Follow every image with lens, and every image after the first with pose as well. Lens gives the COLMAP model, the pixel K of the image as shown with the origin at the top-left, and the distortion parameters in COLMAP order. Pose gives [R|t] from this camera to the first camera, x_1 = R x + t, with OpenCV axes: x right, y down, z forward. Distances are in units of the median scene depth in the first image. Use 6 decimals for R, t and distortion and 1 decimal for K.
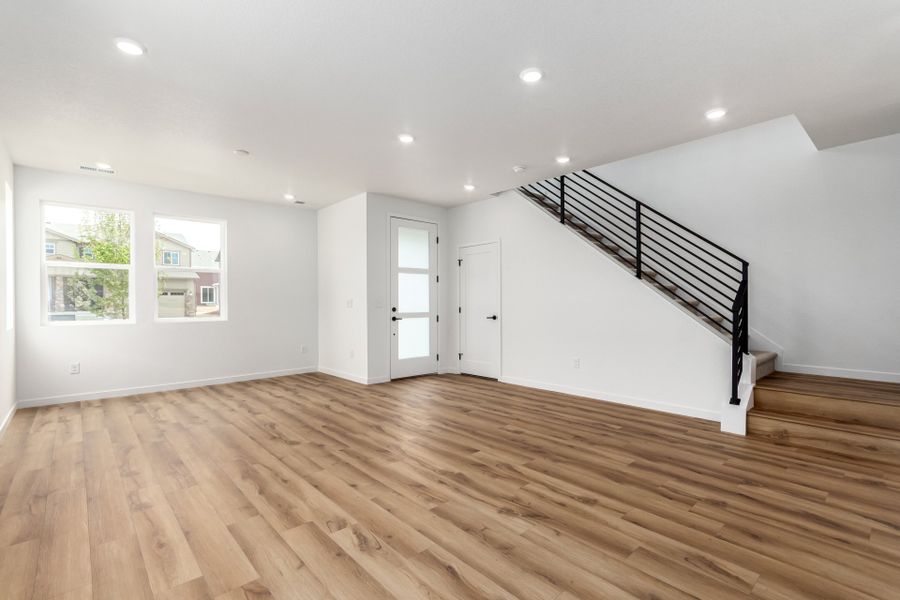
lens RADIAL K [[416.3, 0, 450.0], [0, 416.3, 300.0], [0, 0, 1]] dist [0.003557, 0.000034]
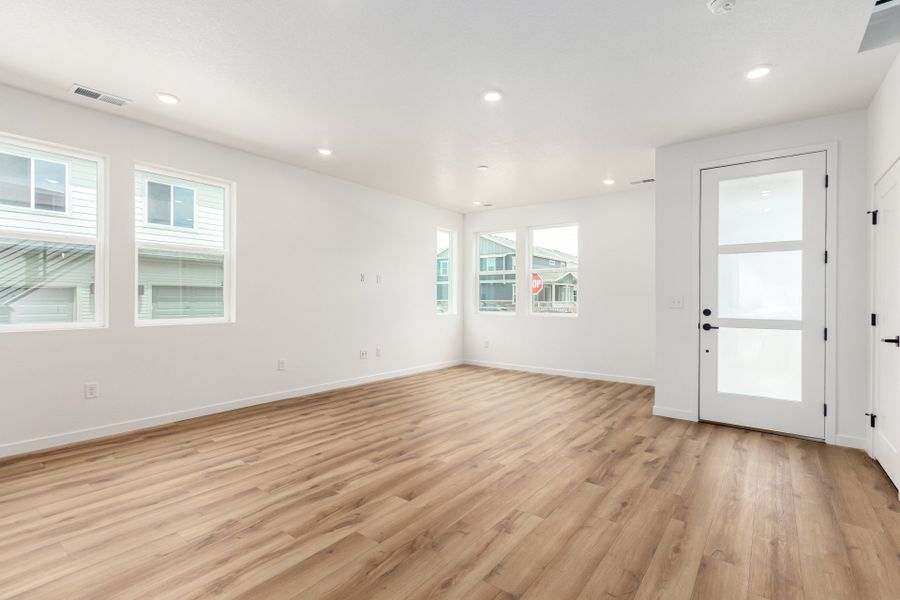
lens RADIAL K [[416.3, 0, 450.0], [0, 416.3, 300.0], [0, 0, 1]] dist [0.003557, 0.000034]
pose [[0.183054, 0.006806, -0.983079, 0.709233], [0.000922, 0.999974, 0.007095, -0.002995], [0.983103, -0.002205, 0.183043, 0.812497]]
